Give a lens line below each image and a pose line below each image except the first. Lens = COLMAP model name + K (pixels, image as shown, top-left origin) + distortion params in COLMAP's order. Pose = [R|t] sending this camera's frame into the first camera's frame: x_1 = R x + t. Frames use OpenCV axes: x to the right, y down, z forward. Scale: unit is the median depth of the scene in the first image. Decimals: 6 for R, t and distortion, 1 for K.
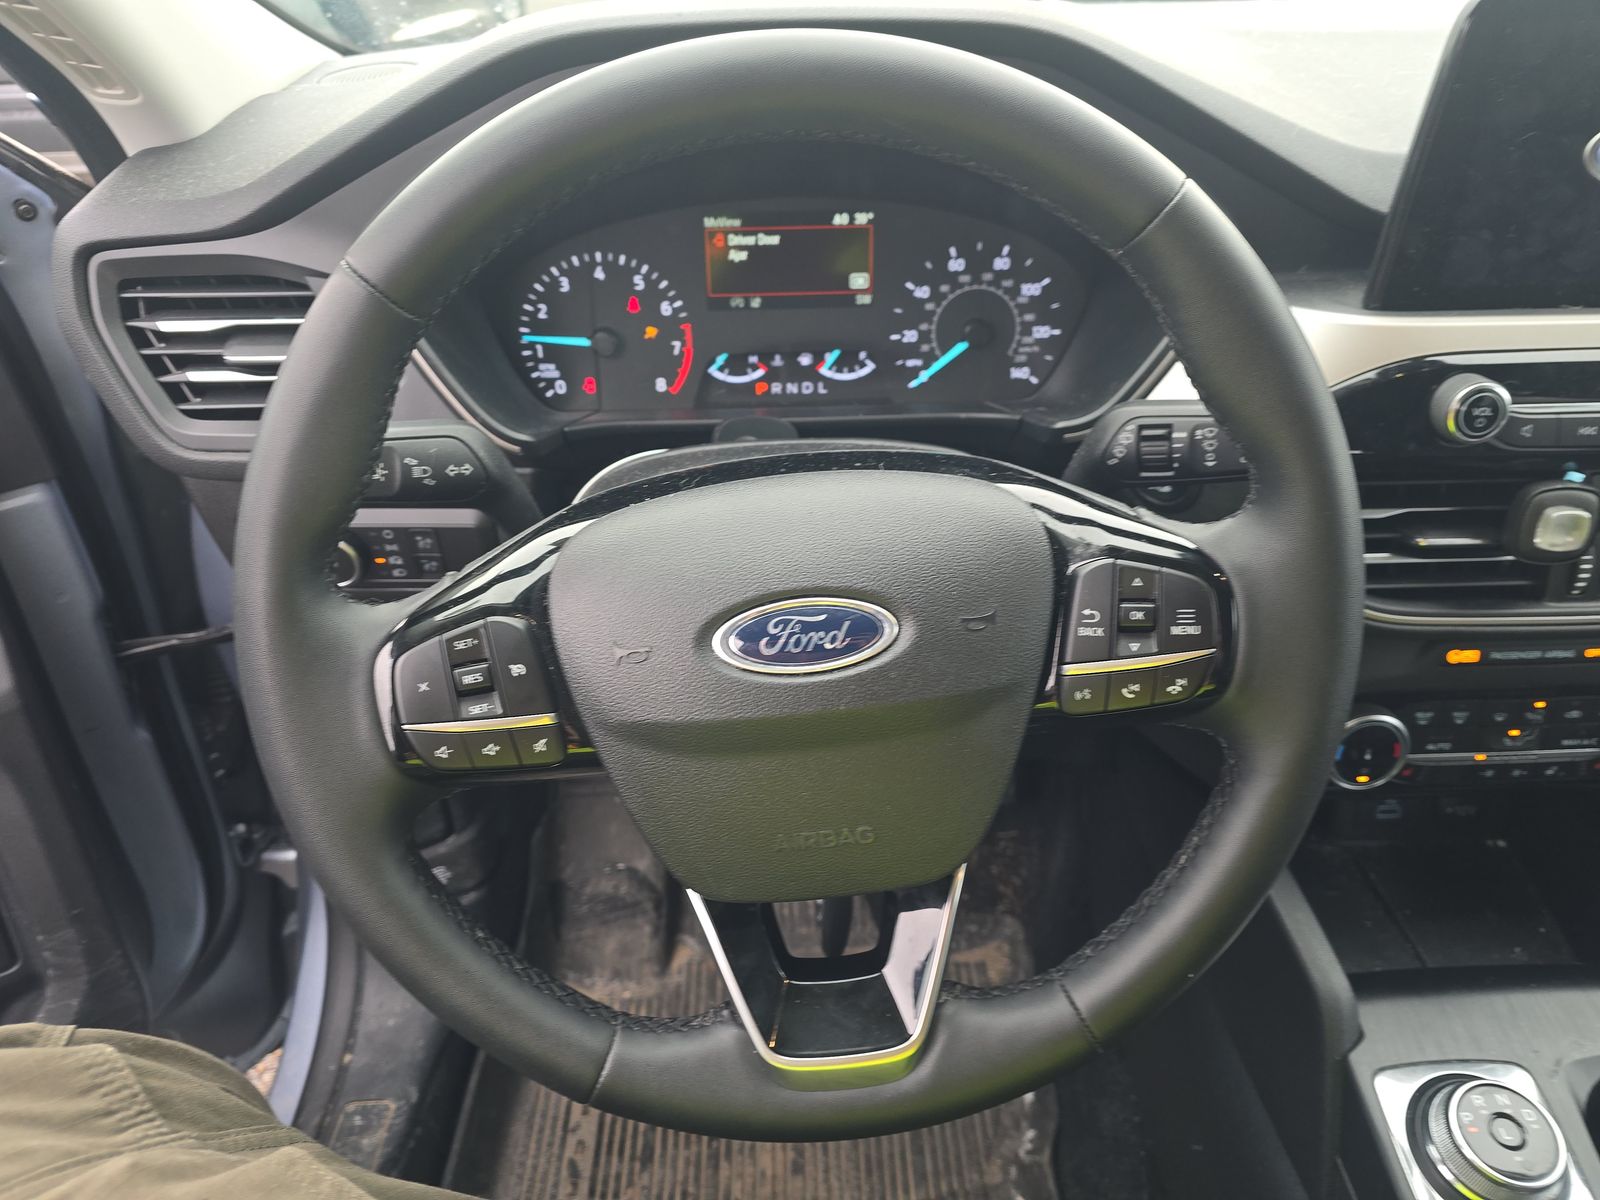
lens RADIAL K [[1095.8, 0, 790.2], [0, 1095.8, 604.5], [0, 0, 1]] dist [0.024804, -0.008699]
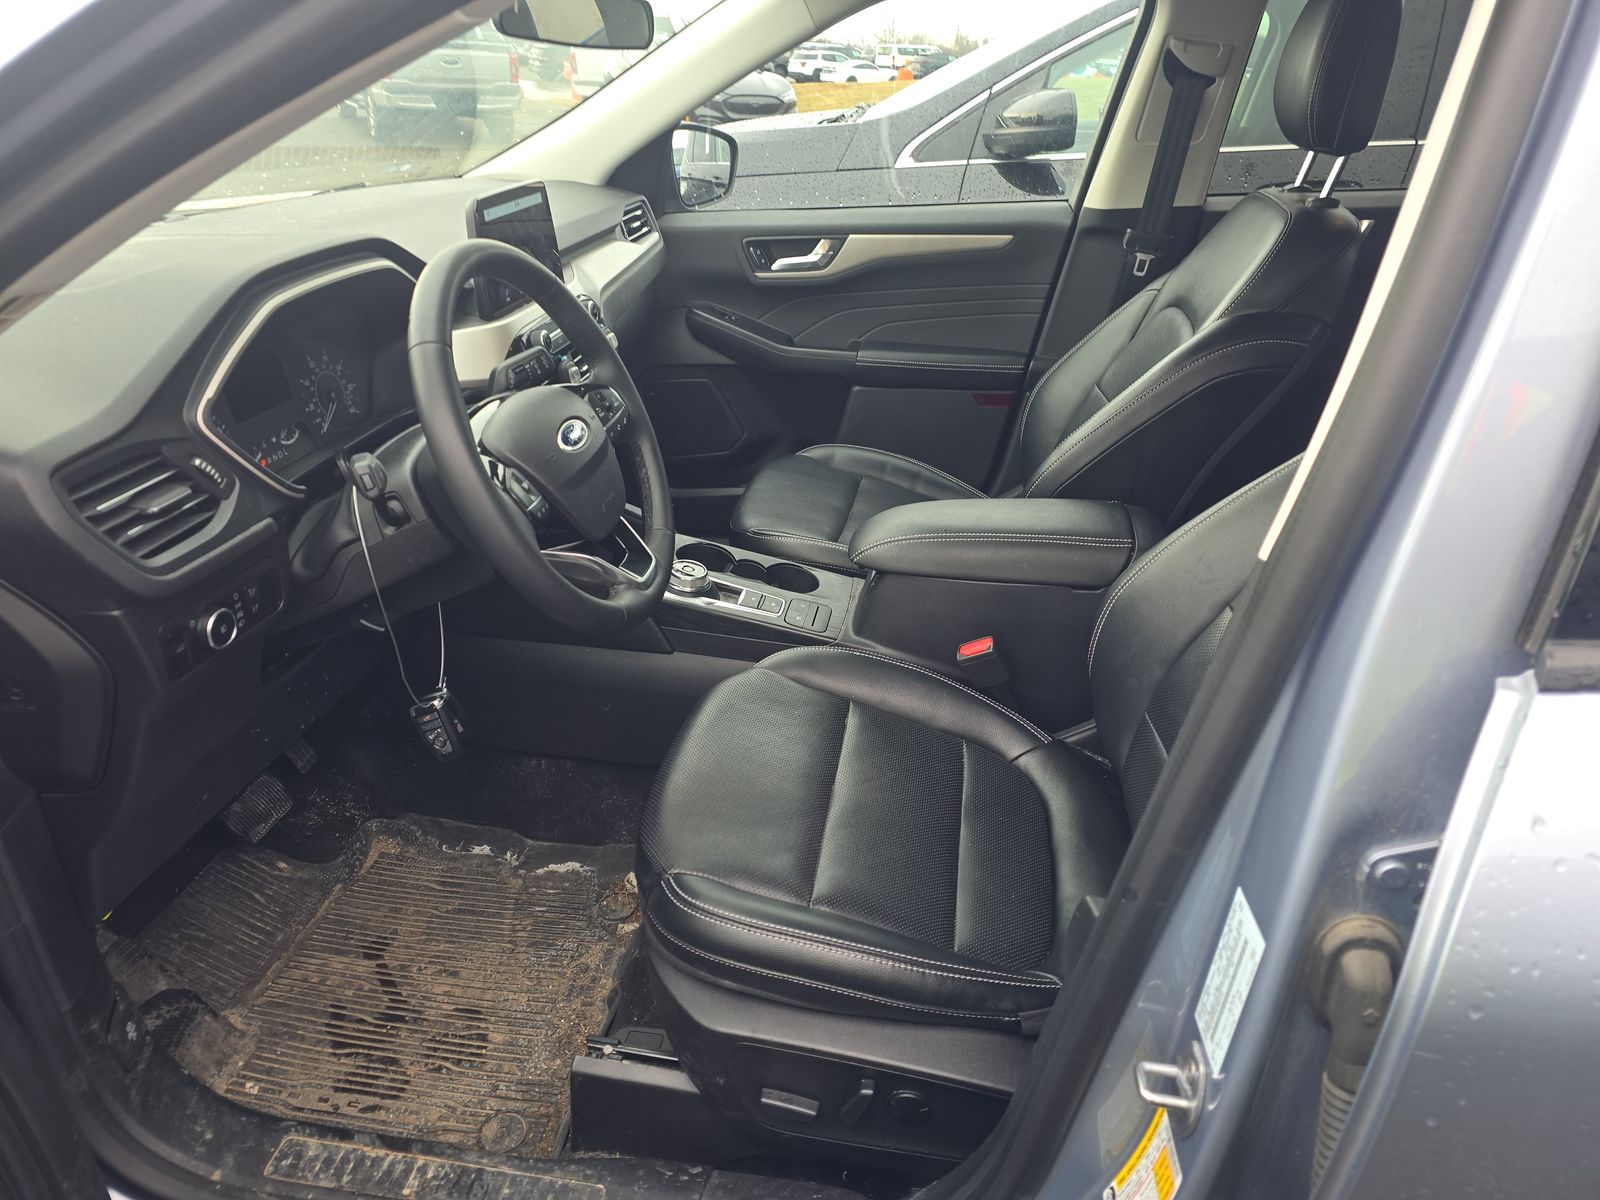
lens RADIAL K [[1095.8, 0, 801.7], [0, 1095.8, 591.3], [0, 0, 1]] dist [0.024804, -0.008699]
pose [[0.185149, -0.422580, 0.887213, -1.860455], [0.540363, 0.797861, 0.267256, -0.064258], [-0.820809, 0.429935, 0.376069, -0.271980]]
